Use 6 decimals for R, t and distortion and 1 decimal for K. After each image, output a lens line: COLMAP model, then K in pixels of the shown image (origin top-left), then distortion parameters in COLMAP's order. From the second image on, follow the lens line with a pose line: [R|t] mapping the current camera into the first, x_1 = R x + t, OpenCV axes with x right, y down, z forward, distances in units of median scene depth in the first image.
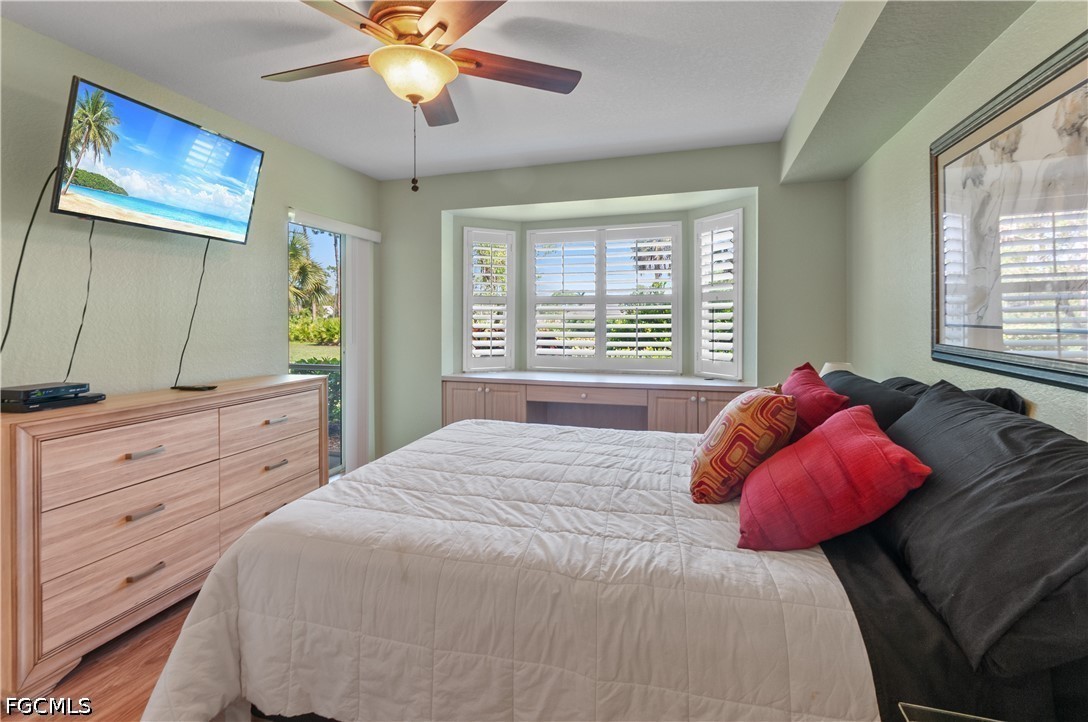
lens RADIAL K [[506.8, 0, 543.2], [0, 506.8, 318.1], [0, 0, 1]] dist [0.000283, 0.000123]
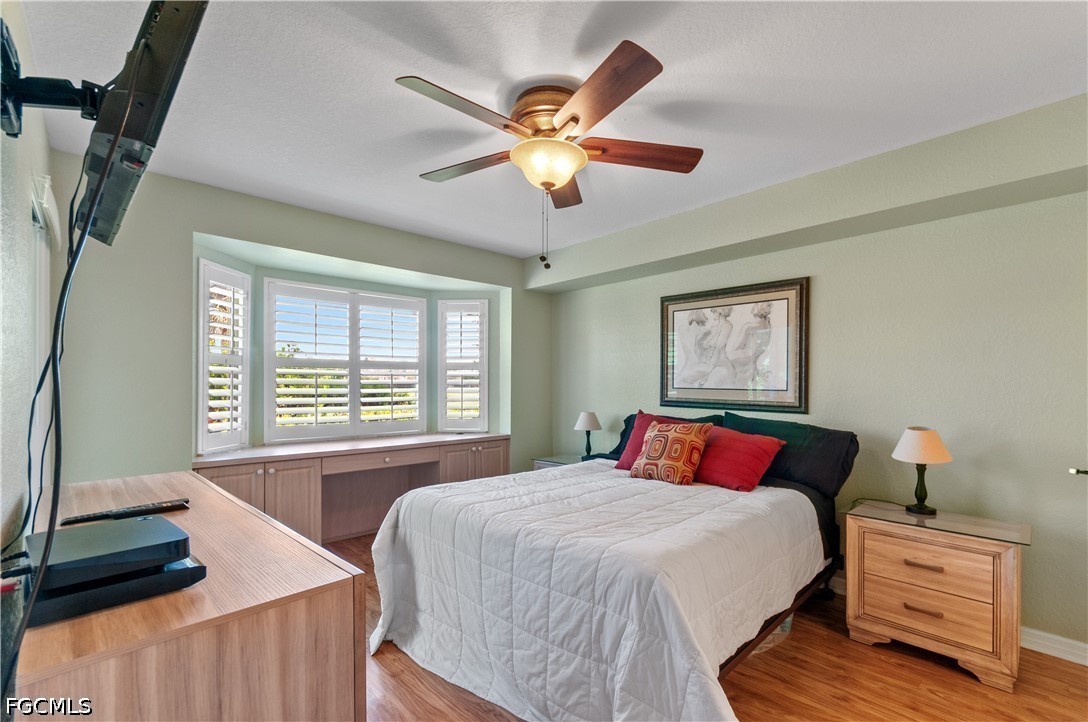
lens RADIAL K [[484.3, 0, 547.5], [0, 484.3, 382.2], [0, 0, 1]] dist [-0.000239, 0.000032]
pose [[0.484659, 0.008444, 0.874663, -0.721344], [-0.005482, 0.999963, -0.006616, 0.003563], [-0.874686, -0.001588, 0.484687, 0.300171]]
